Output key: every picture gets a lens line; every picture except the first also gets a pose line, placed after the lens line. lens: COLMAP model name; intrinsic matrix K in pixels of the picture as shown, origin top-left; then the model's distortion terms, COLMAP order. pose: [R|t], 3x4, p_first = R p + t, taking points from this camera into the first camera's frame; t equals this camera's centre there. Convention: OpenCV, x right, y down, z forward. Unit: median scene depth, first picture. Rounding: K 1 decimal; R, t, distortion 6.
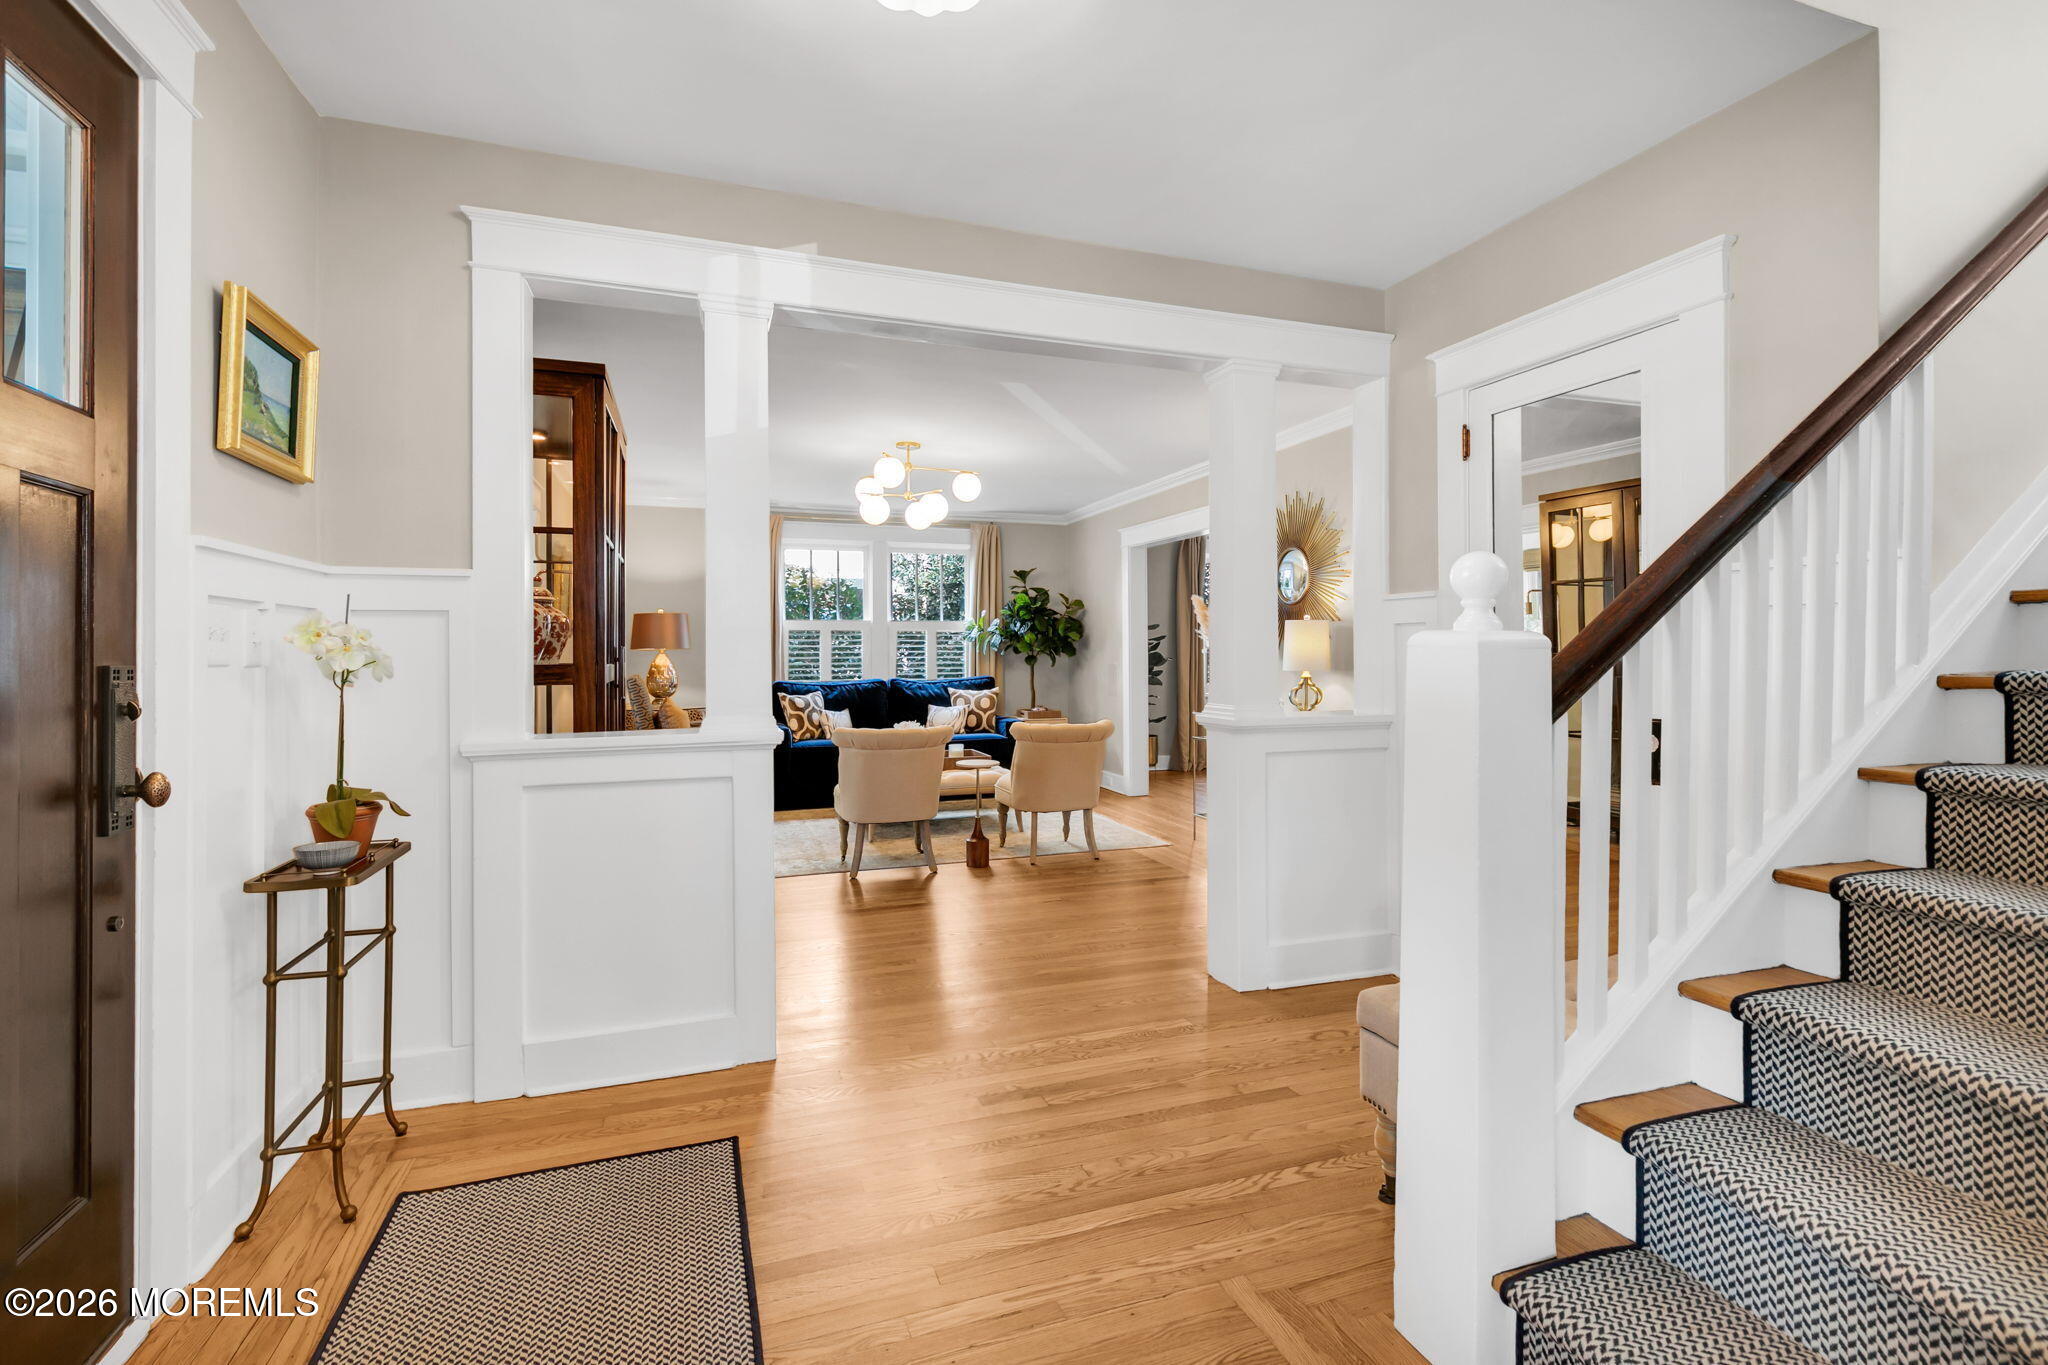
lens RADIAL K [[934.8, 0, 1033.1], [0, 934.8, 661.5], [0, 0, 1]] dist [-0.002851, -0.000855]
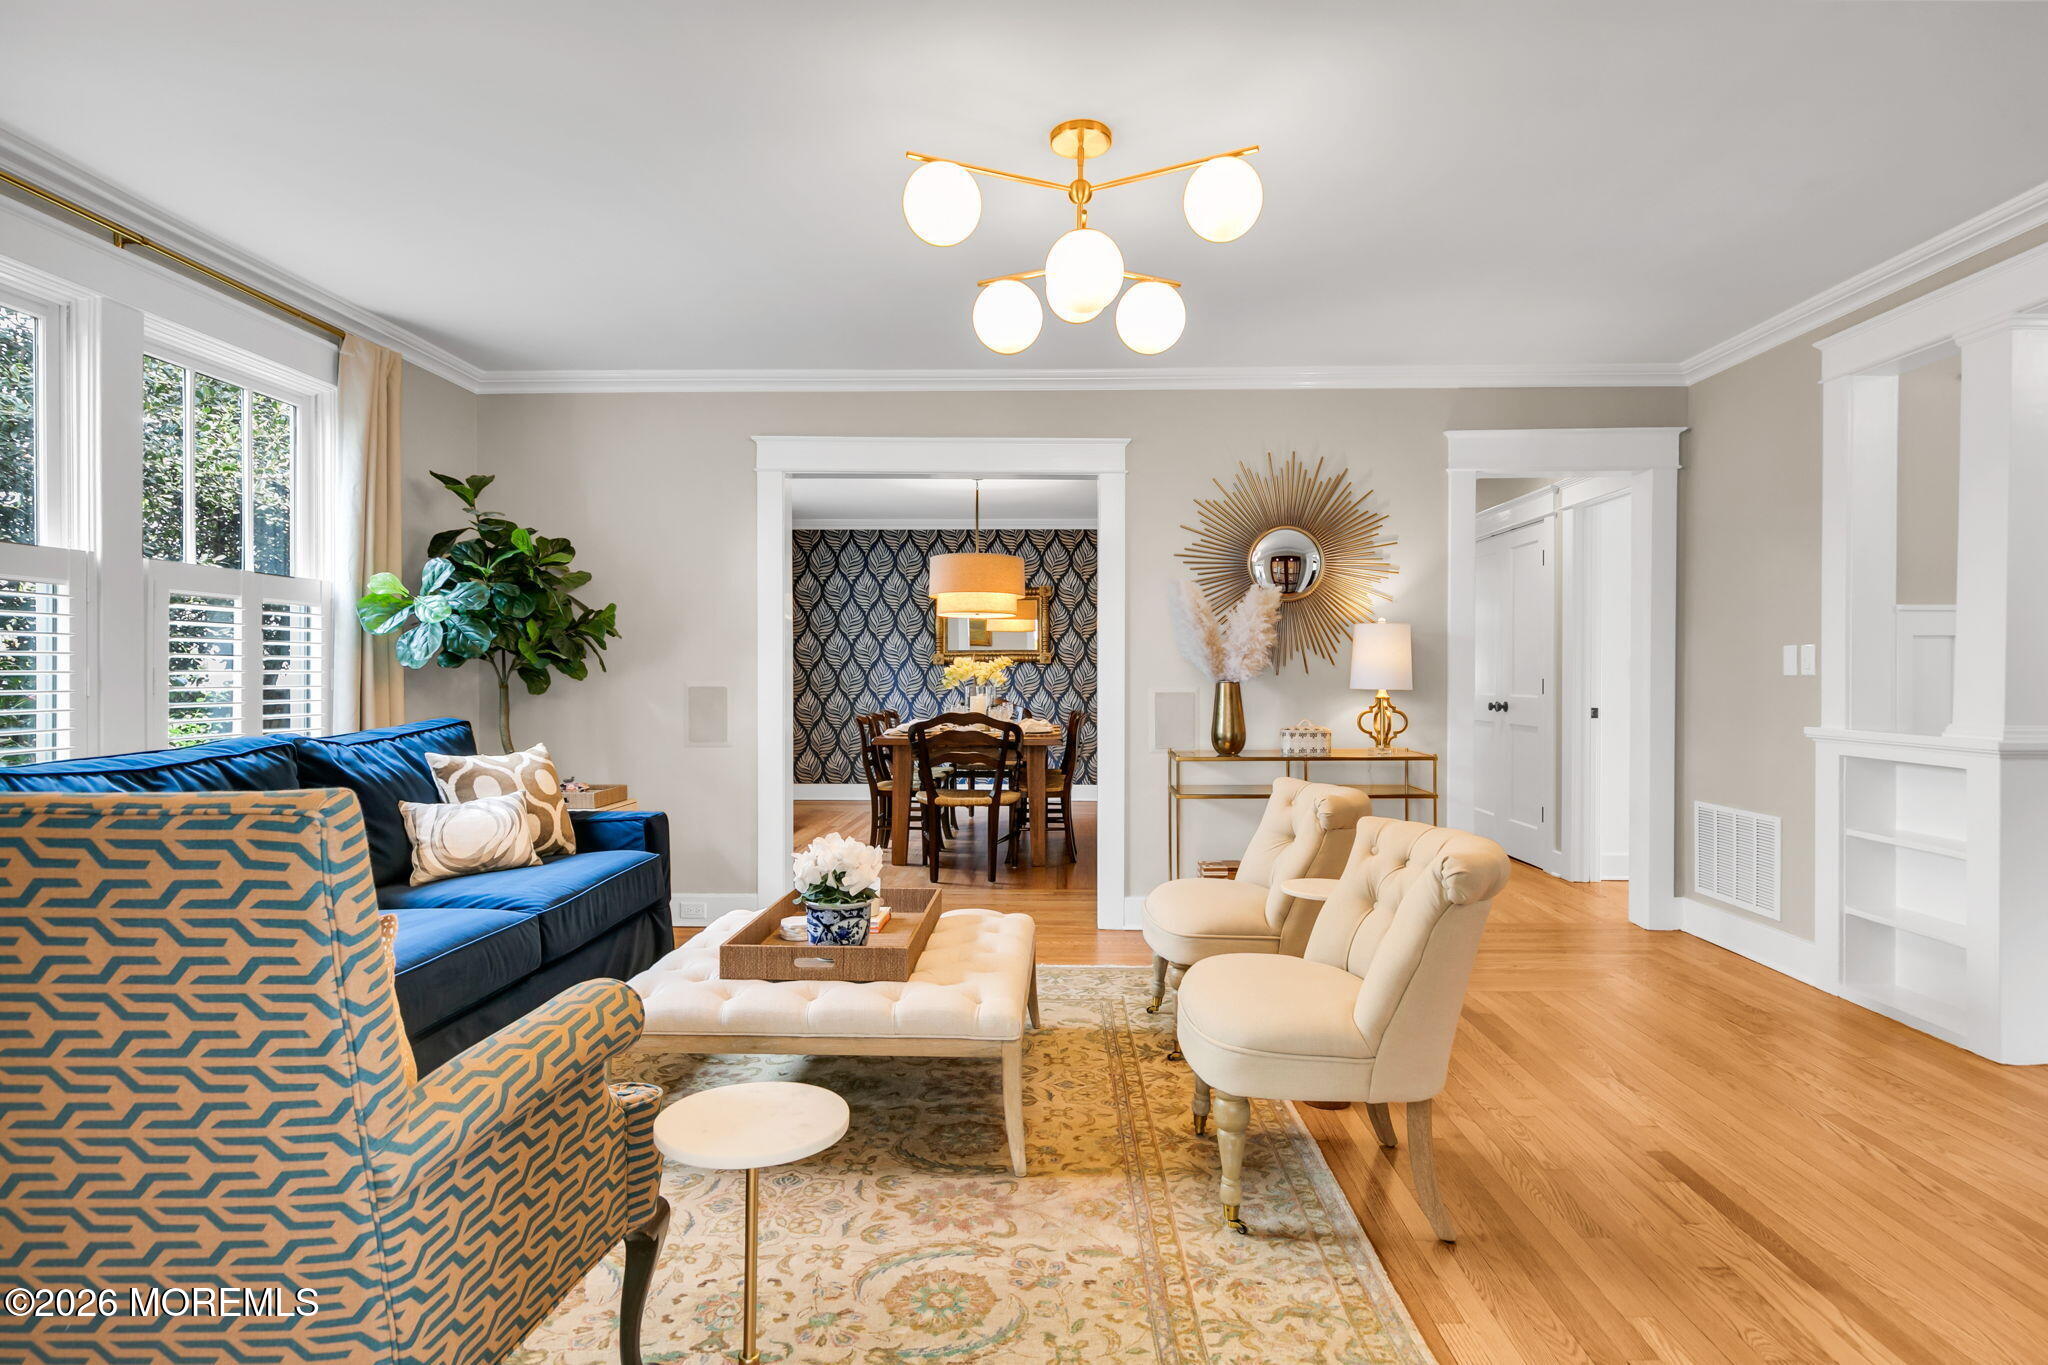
lens RADIAL K [[1055.3, 0, 1024.0], [0, 1055.3, 682.5], [0, 0, 1]] dist [-0.002501, -0.000632]
pose [[0.362983, -0.002166, 0.931793, -0.411265], [0.005452, 0.999985, 0.000200, 0.001507], [-0.931780, 0.005007, 0.362989, 0.625886]]
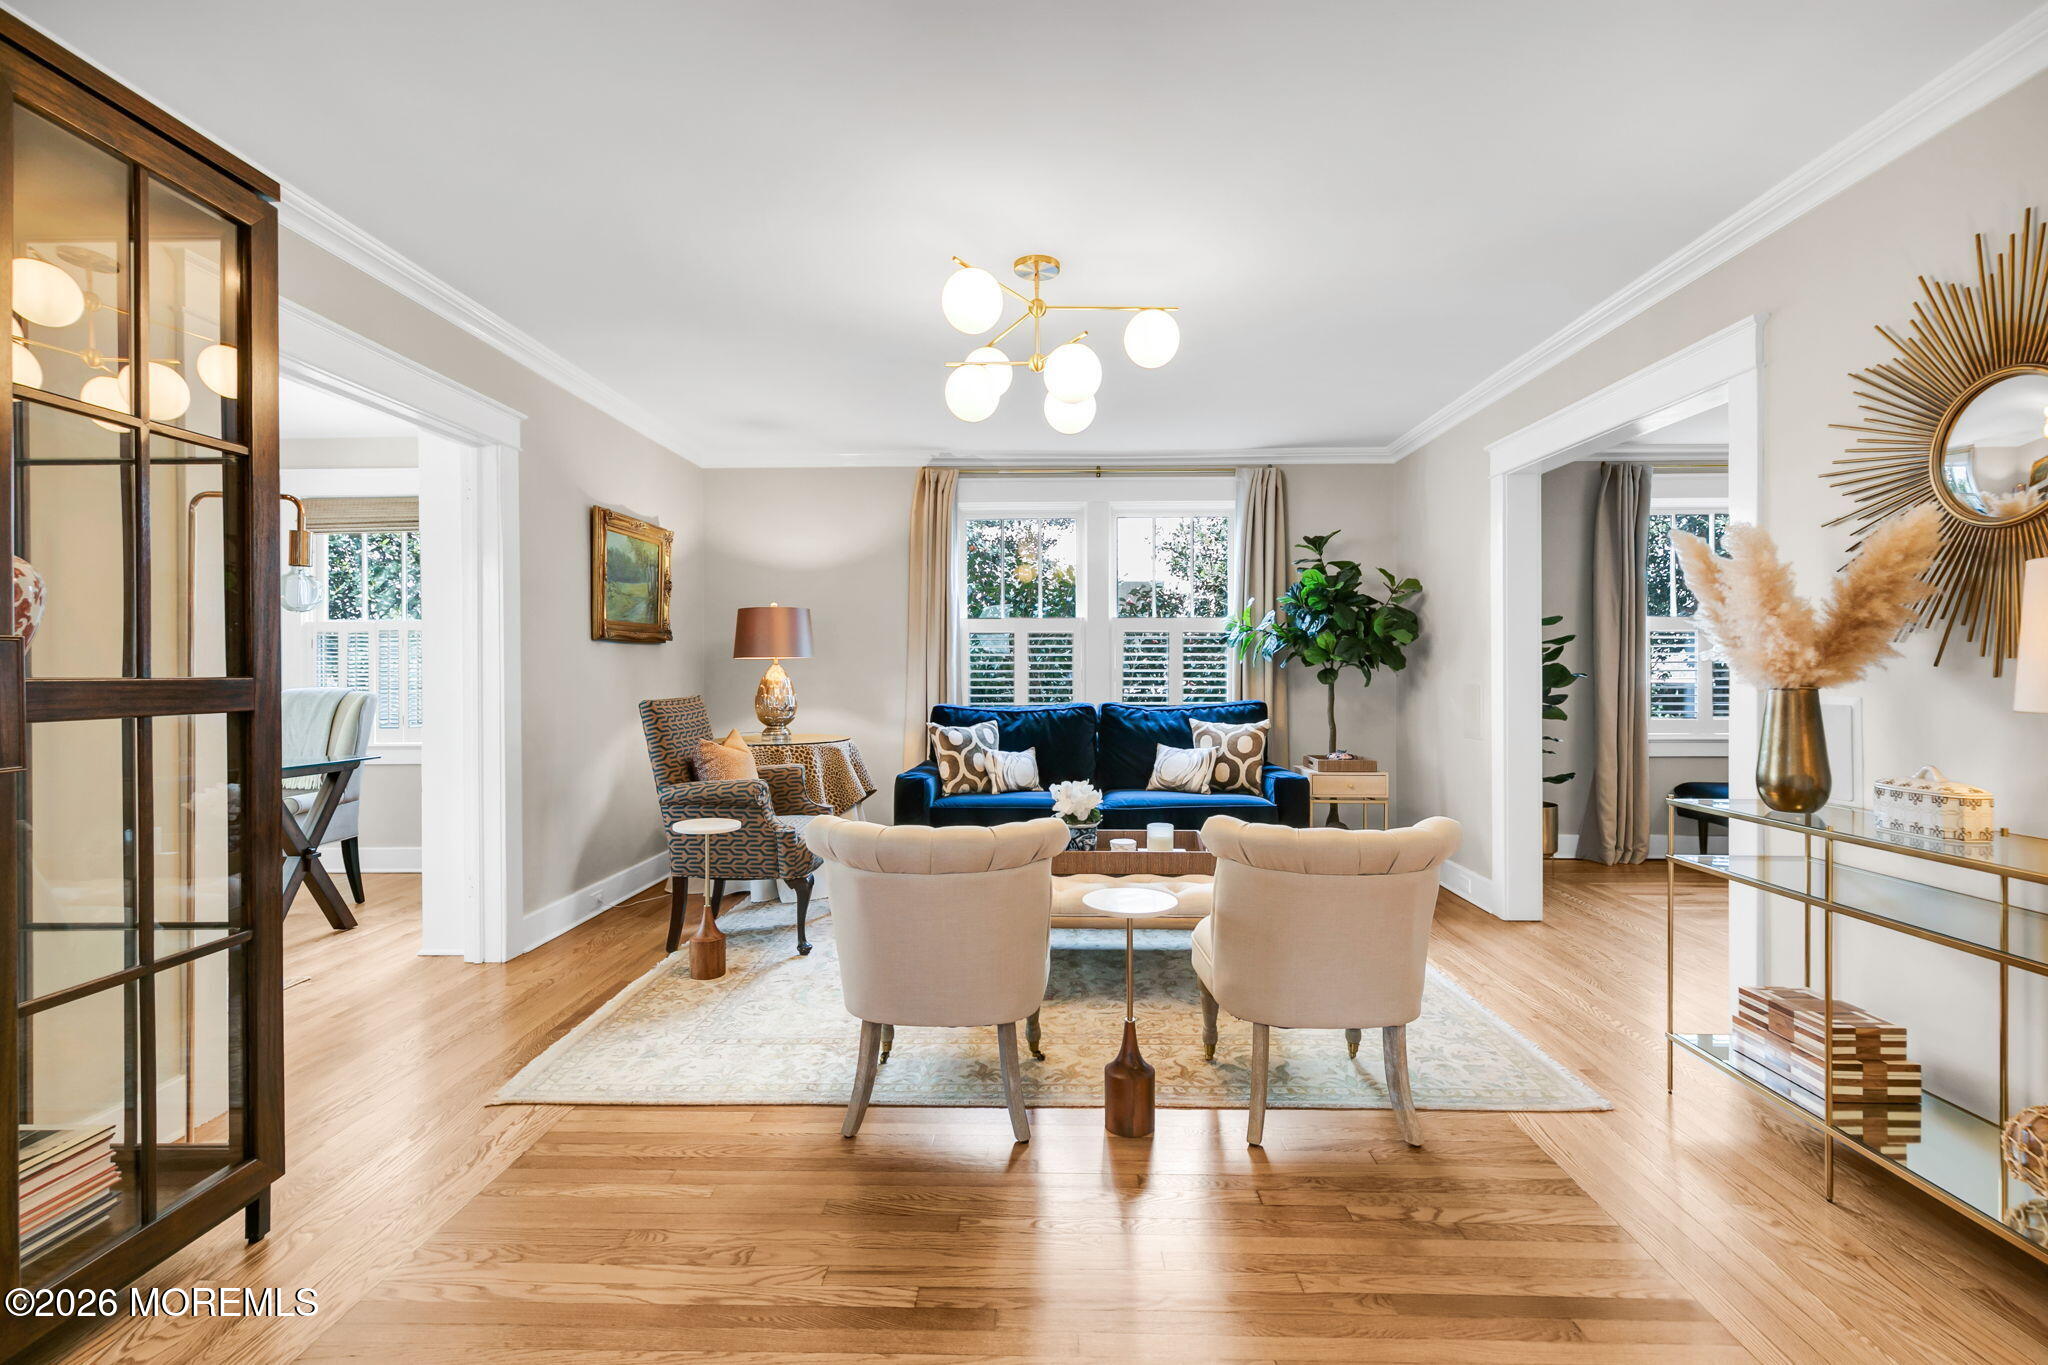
lens RADIAL K [[926.8, 0, 1030.2], [0, 926.8, 676.5], [0, 0, 1]] dist [0.007411, -0.000356]
pose [[0.932009, 0.004658, -0.362404, 0.038926], [-0.004798, 0.999988, 0.000513, -0.000749], [0.362403, 0.001261, 0.932021, 0.370210]]
